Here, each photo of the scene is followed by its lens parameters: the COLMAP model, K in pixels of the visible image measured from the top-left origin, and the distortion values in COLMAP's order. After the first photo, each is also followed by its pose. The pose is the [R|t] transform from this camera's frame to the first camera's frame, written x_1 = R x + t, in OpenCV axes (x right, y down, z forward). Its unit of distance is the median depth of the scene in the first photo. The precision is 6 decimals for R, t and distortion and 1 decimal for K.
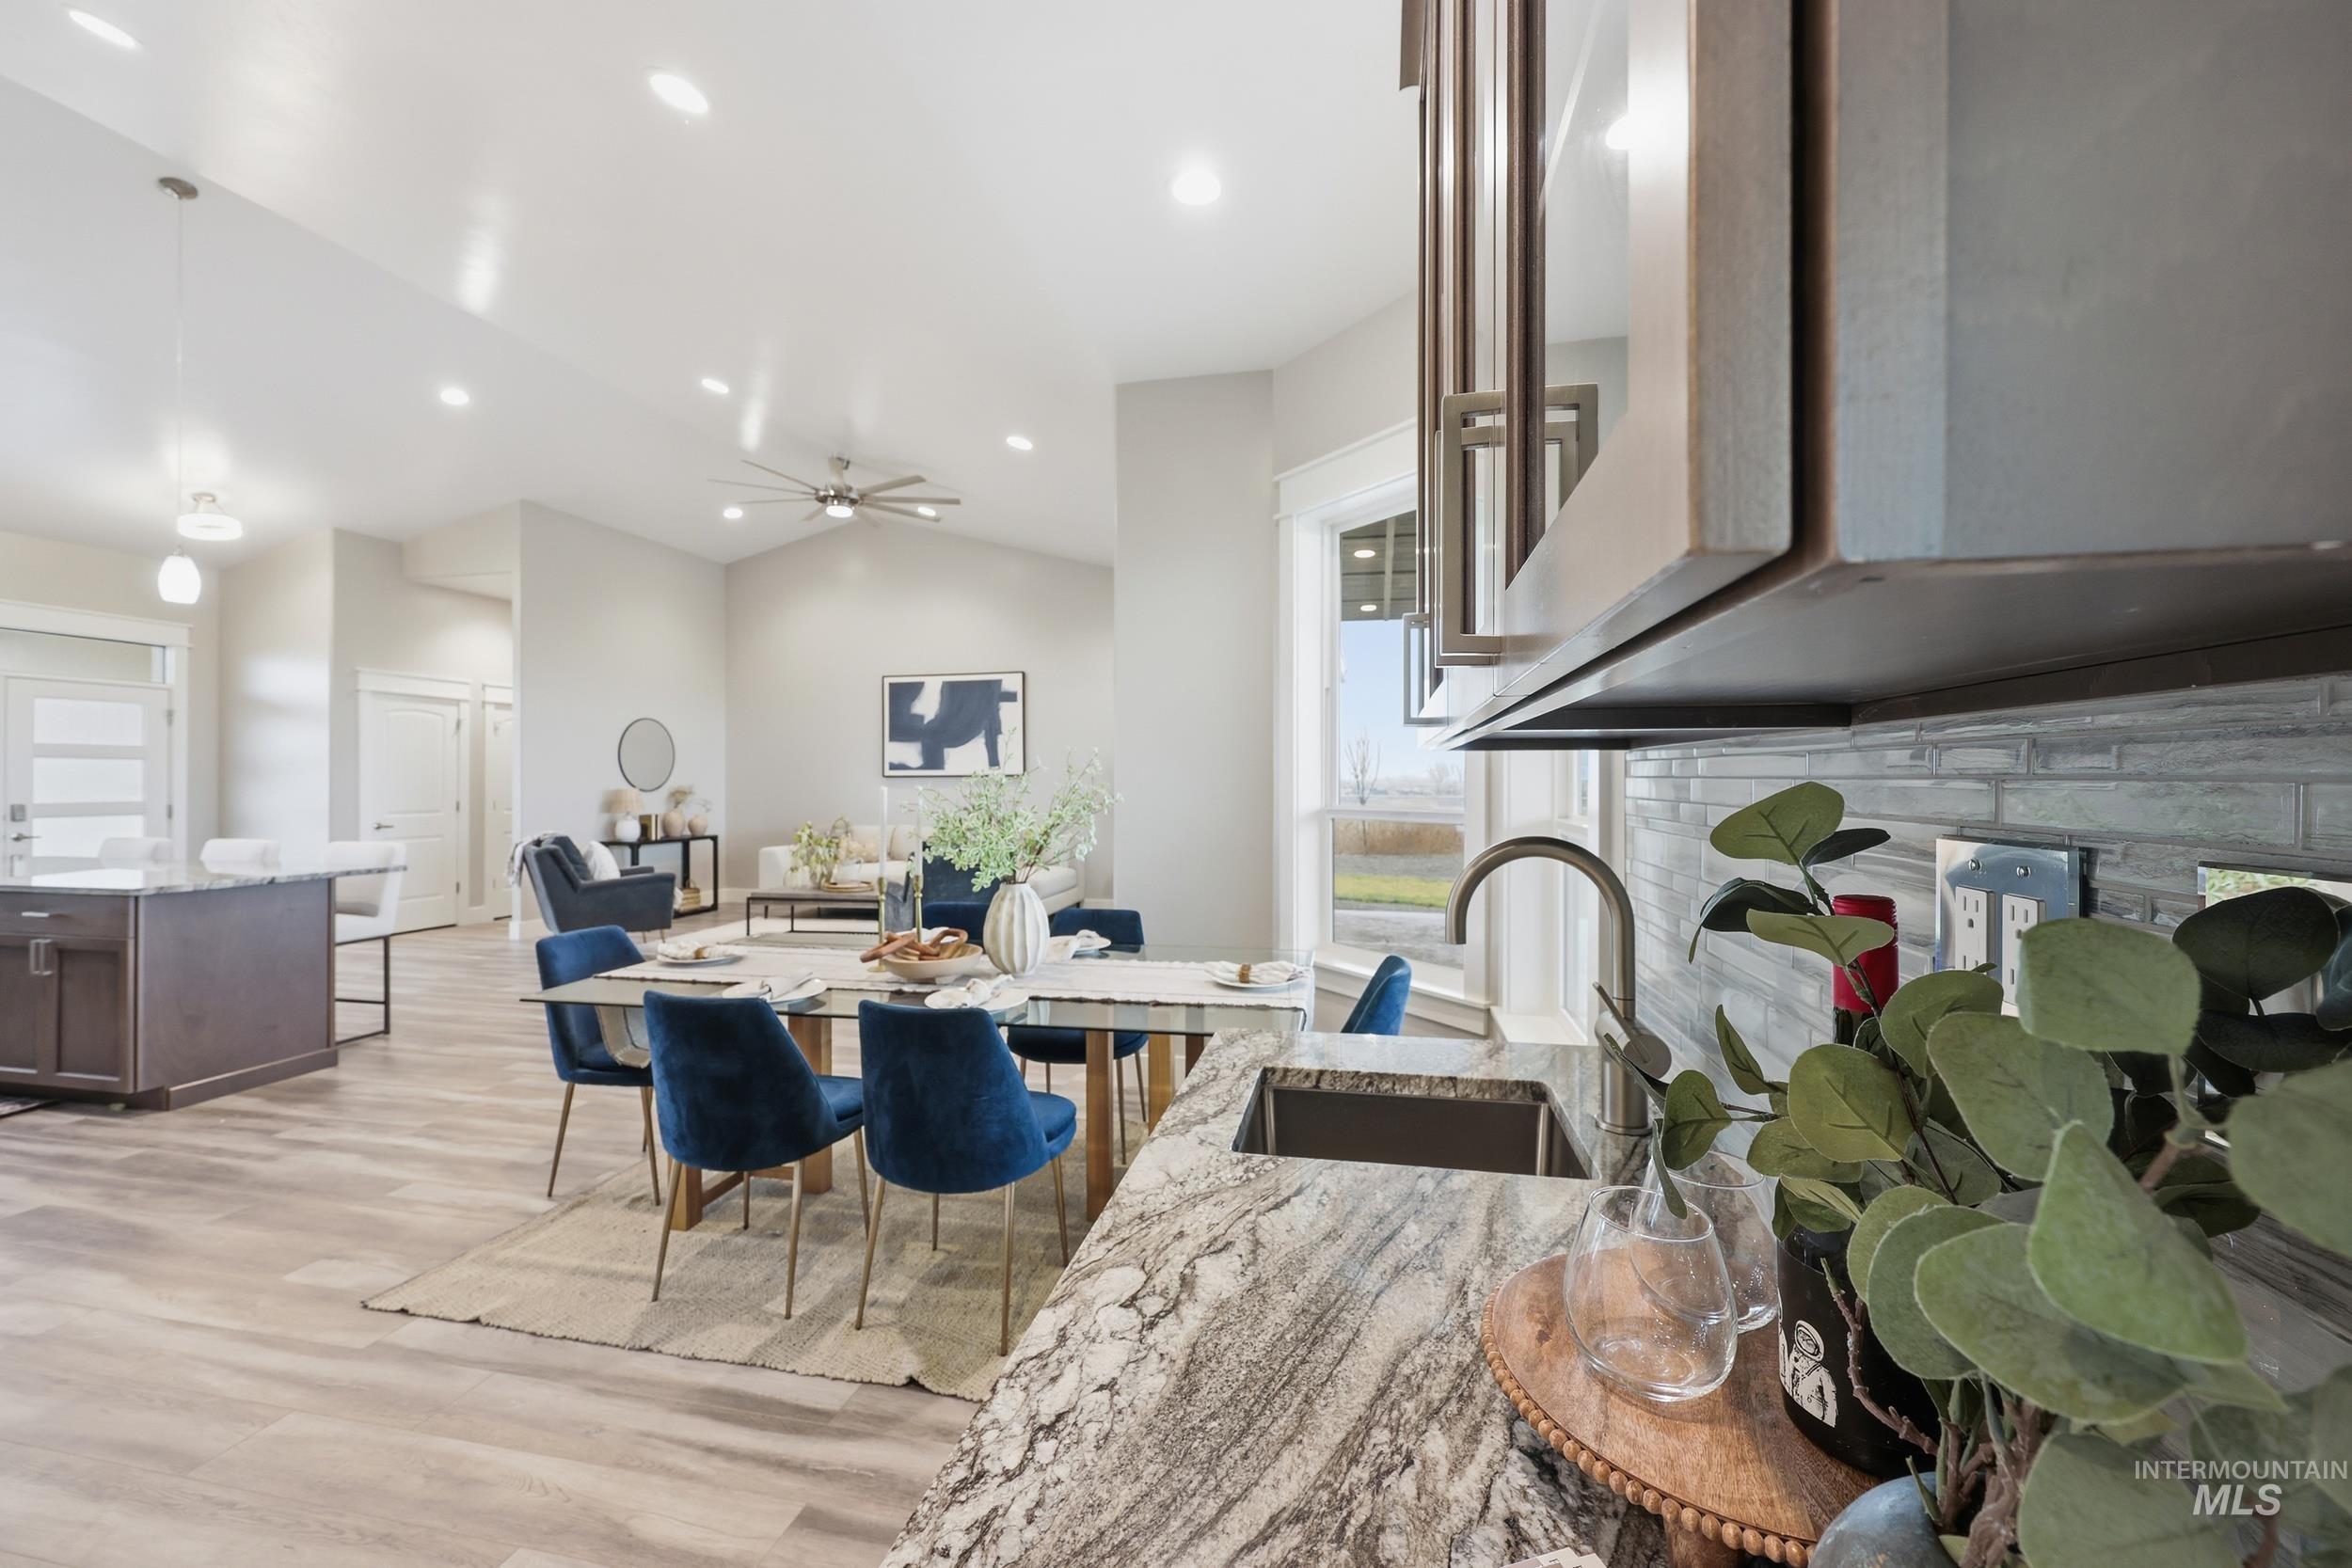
lens RADIAL K [[942.0, 0, 1174.9], [0, 942.0, 774.9], [0, 0, 1]] dist [-0.000217, -0.000349]
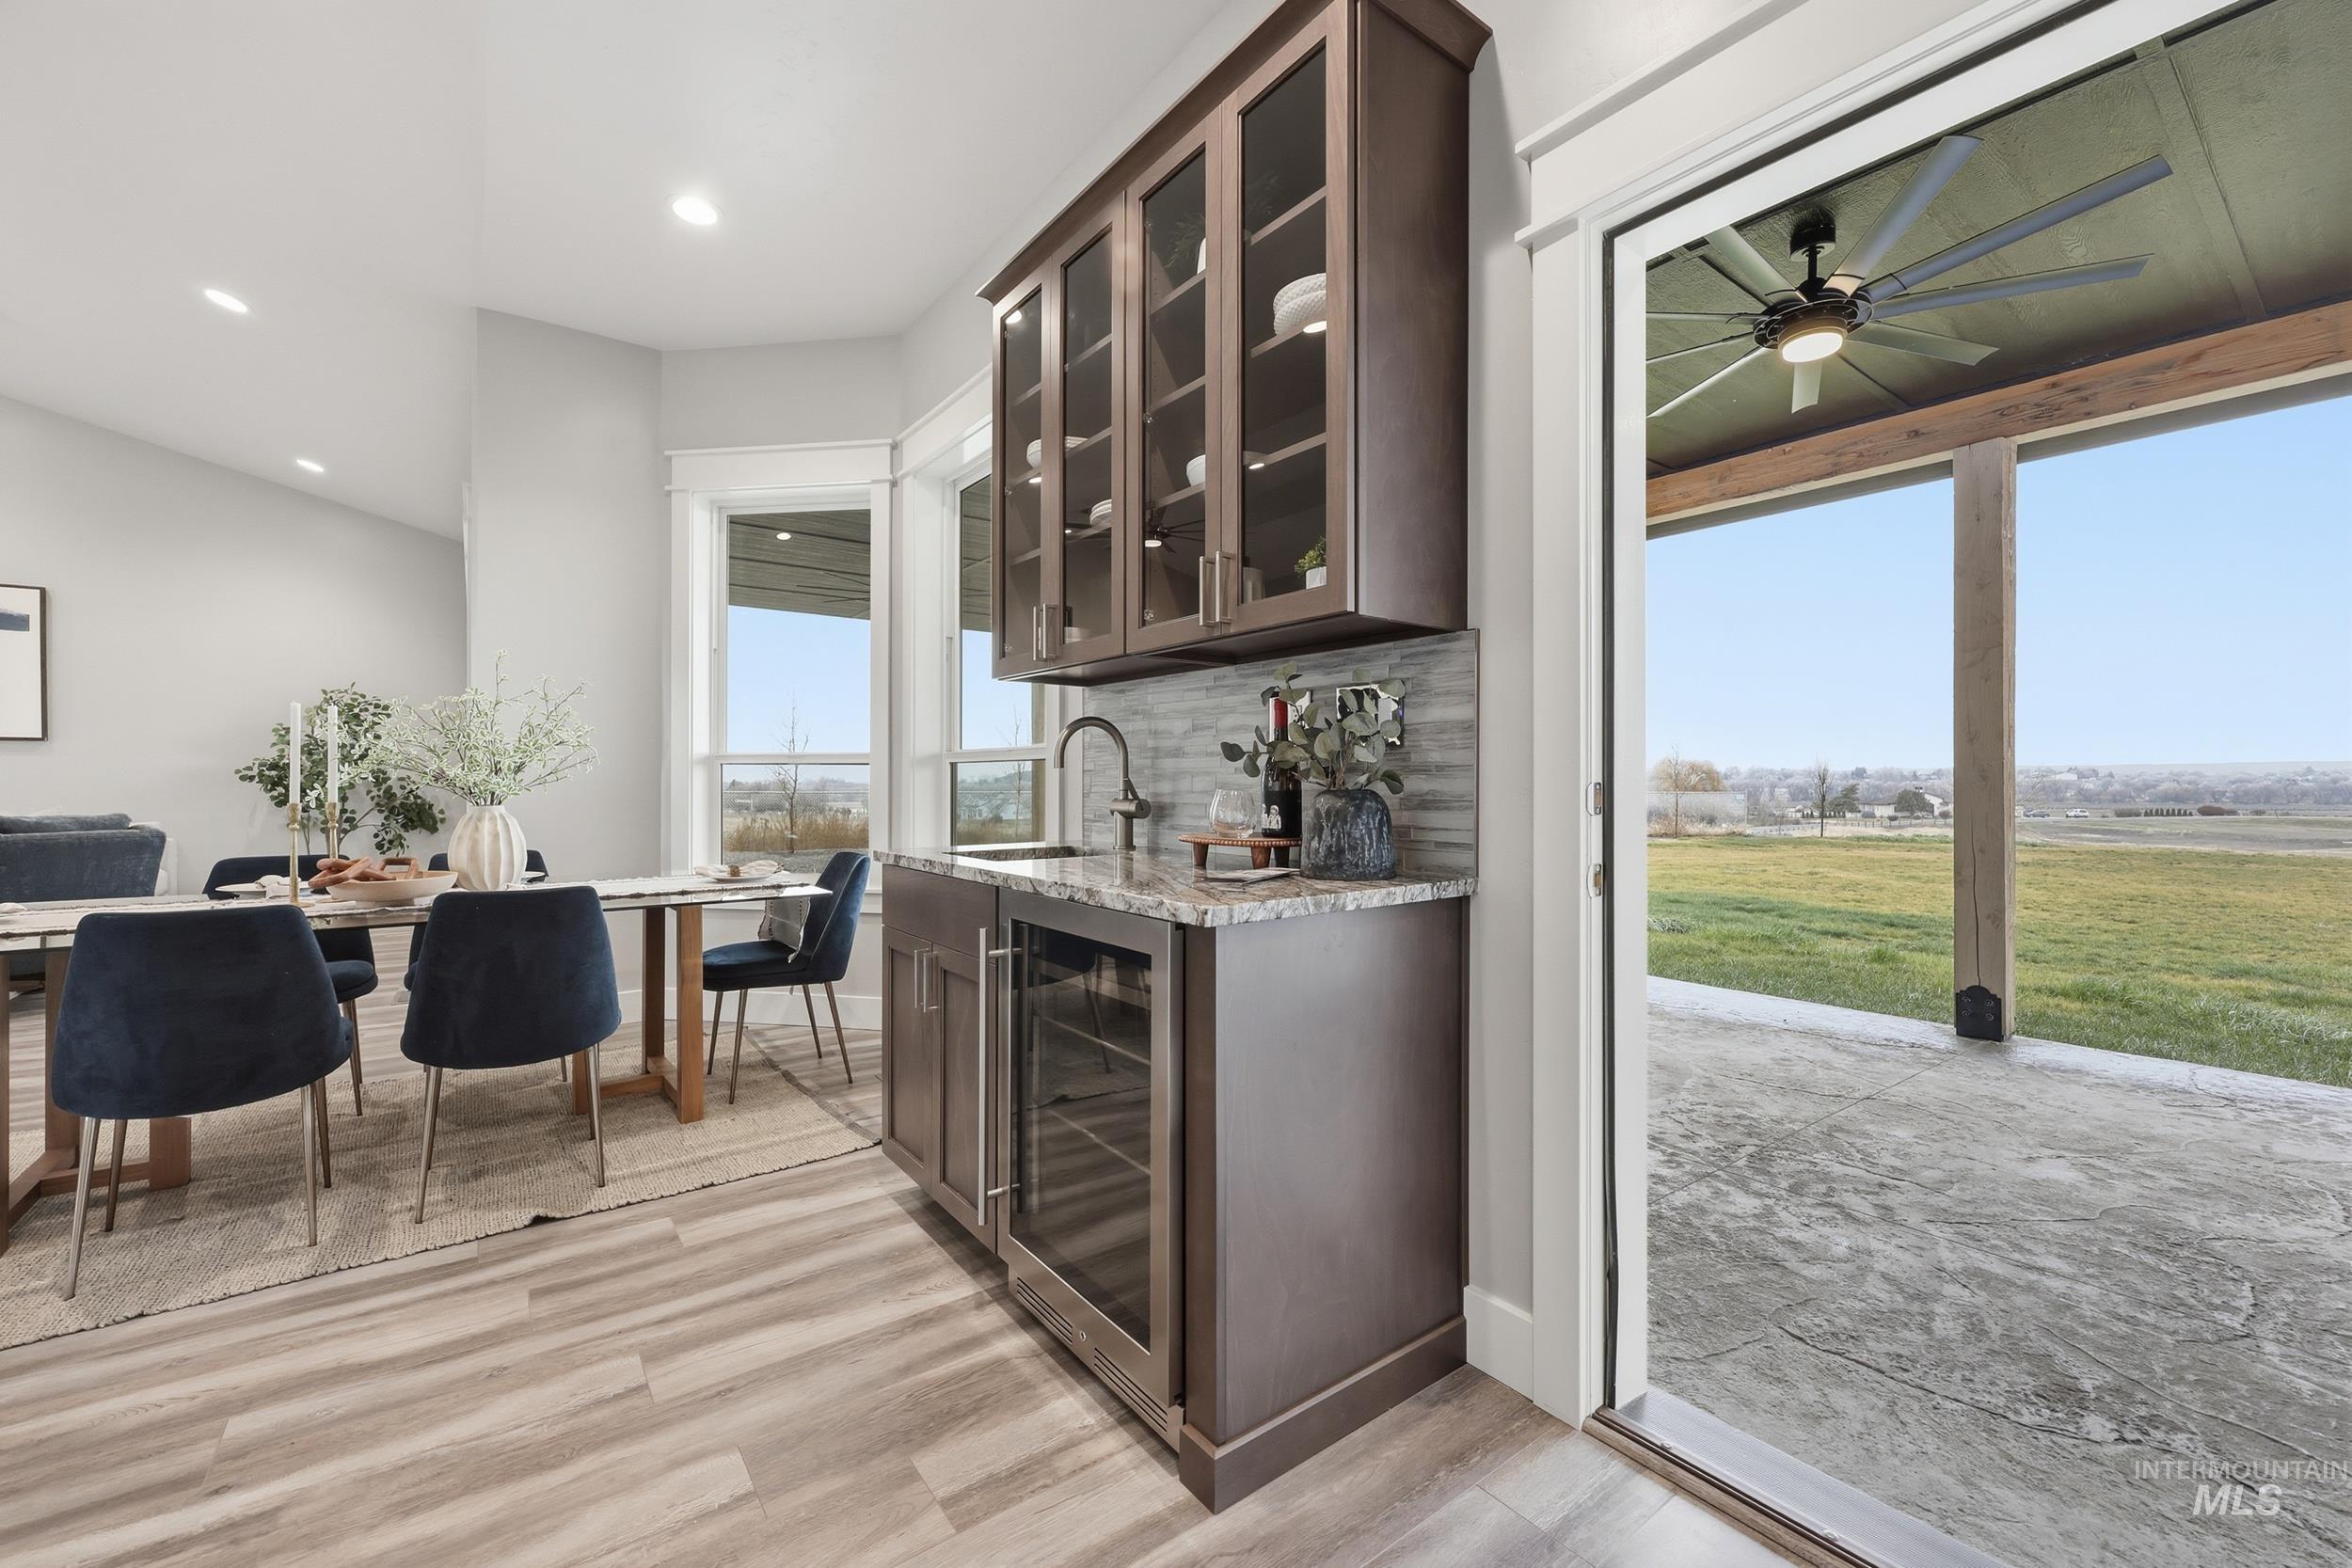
lens RADIAL K [[945.8, 0, 1173.0], [0, 945.8, 777.9], [0, 0, 1]] dist [-0.001073, -0.000119]
pose [[0.655515, 0.001418, 0.755181, -0.589965], [-0.003721, 0.999992, 0.001352, 0.104973], [-0.755173, -0.003696, 0.655515, -0.291667]]
